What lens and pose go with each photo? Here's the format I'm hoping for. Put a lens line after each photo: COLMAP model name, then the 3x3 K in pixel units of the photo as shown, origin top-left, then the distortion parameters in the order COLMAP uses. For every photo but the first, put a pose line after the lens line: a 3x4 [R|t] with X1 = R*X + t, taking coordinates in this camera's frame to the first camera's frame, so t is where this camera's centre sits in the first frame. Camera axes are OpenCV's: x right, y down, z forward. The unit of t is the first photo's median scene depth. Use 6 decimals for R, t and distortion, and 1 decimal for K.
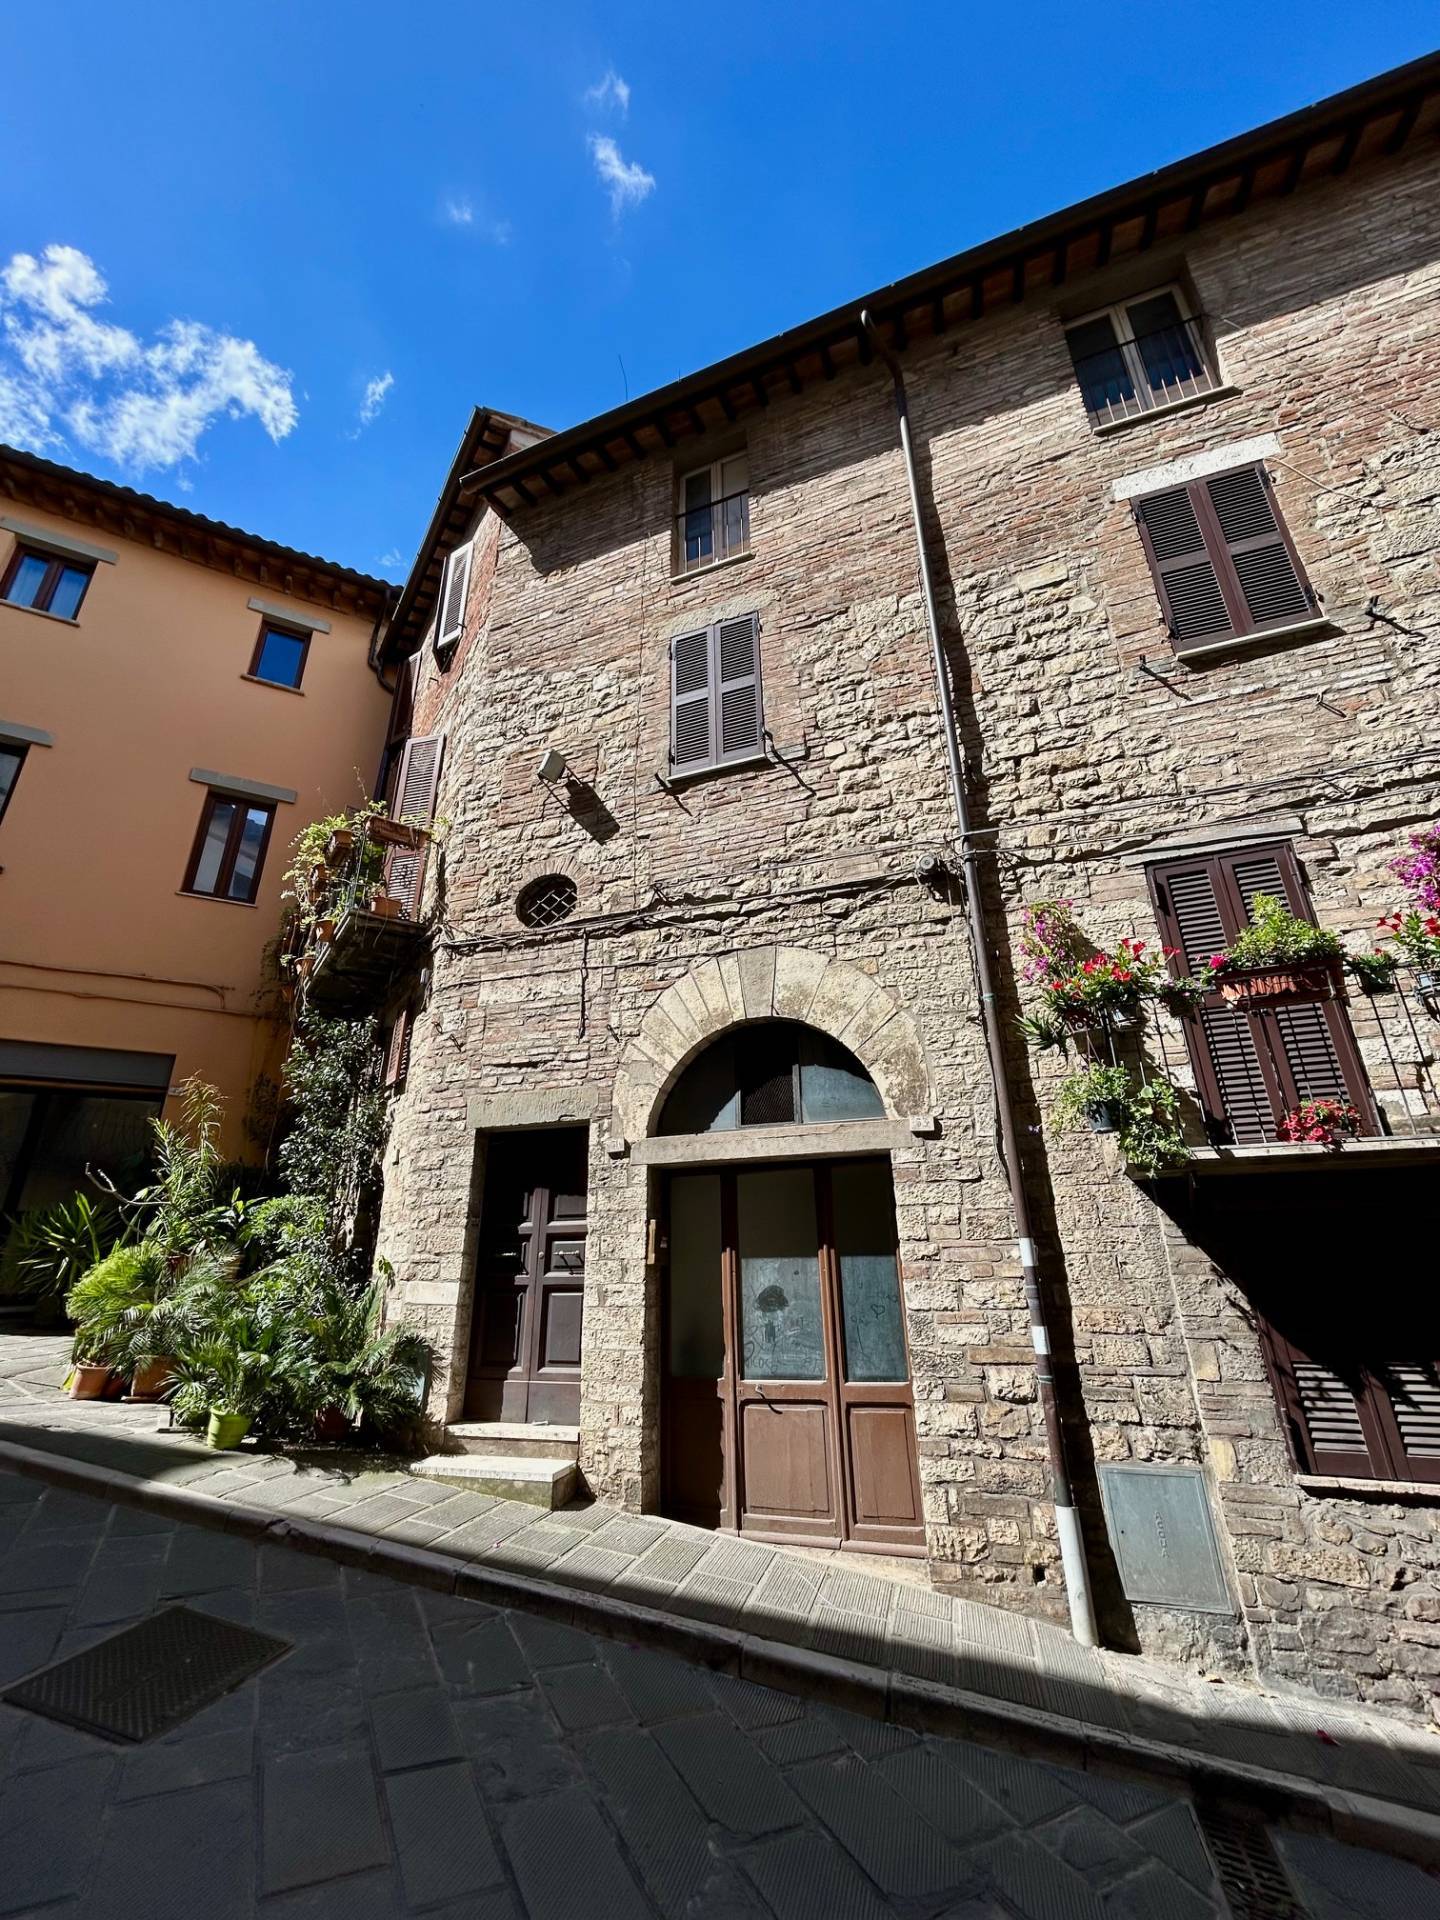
lens RADIAL K [[774.9, 0, 718.7], [0, 774.9, 952.6], [0, 0, 1]] dist [-0.000669, 0.000533]
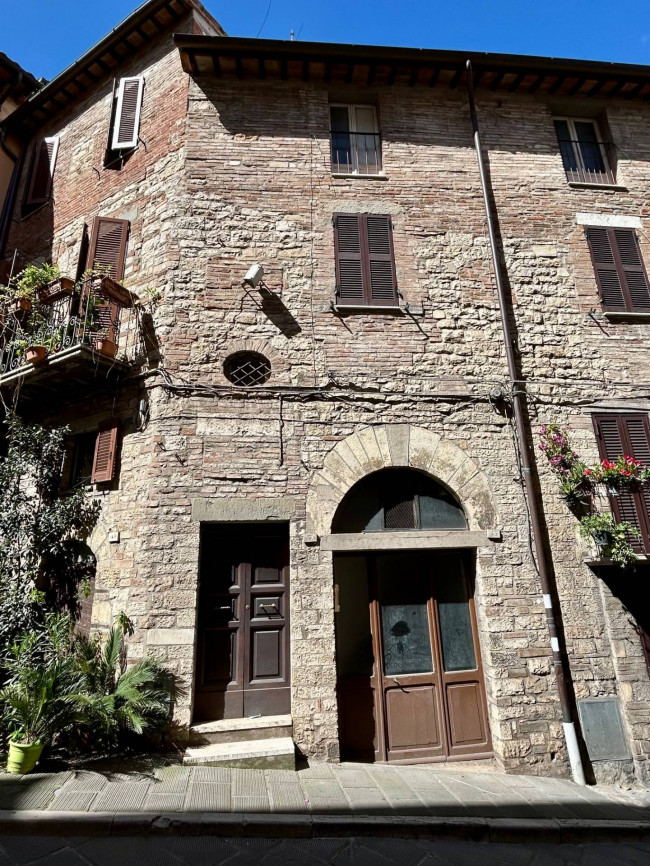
lens RADIAL K [[465.5, 0, 325.0], [0, 465.5, 433.0], [0, 0, 1]] dist [-0.002076, 0.000457]
pose [[0.894757, 0.121817, 0.429616, -0.535247], [-0.149887, 0.988186, 0.031969, 0.004383], [-0.420646, -0.092999, 0.902446, 0.155470]]
